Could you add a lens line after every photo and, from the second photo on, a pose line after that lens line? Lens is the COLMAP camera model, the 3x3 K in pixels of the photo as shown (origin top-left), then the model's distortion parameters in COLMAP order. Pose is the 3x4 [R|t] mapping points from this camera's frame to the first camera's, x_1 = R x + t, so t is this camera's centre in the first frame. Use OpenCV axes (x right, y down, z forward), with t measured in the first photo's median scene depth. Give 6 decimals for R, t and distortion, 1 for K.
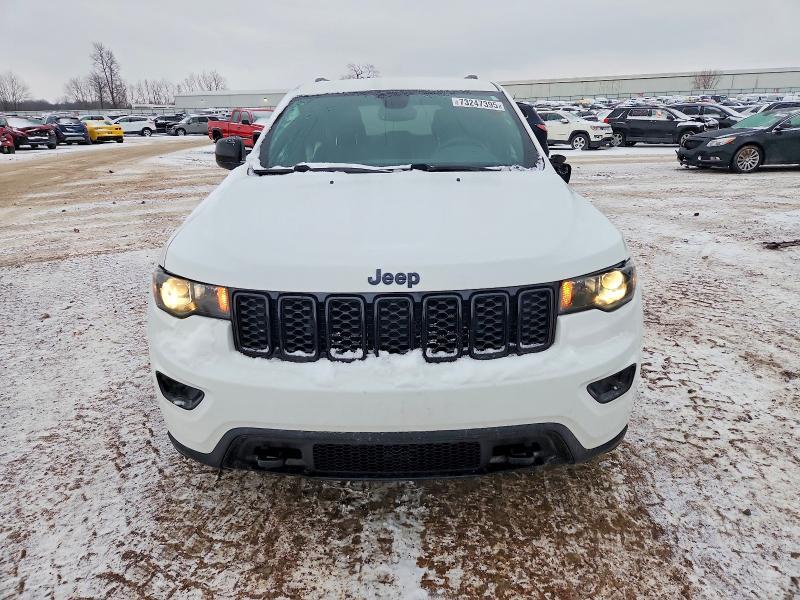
lens RADIAL K [[529.0, 0, 400.0], [0, 529.0, 301.2], [0, 0, 1]] dist [0.056722, -0.034191]
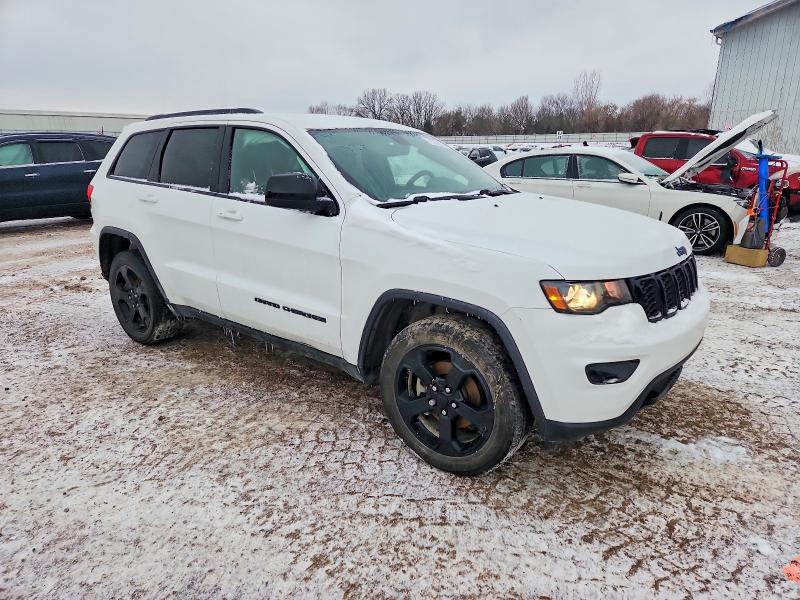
lens RADIAL K [[529.0, 0, 399.1], [0, 529.0, 321.0], [0, 0, 1]] dist [0.056722, -0.034191]
pose [[0.611794, -0.226237, 0.757975, -1.372269], [0.250418, 0.964337, 0.085708, -0.145788], [-0.750333, 0.137375, 0.646629, 0.475071]]
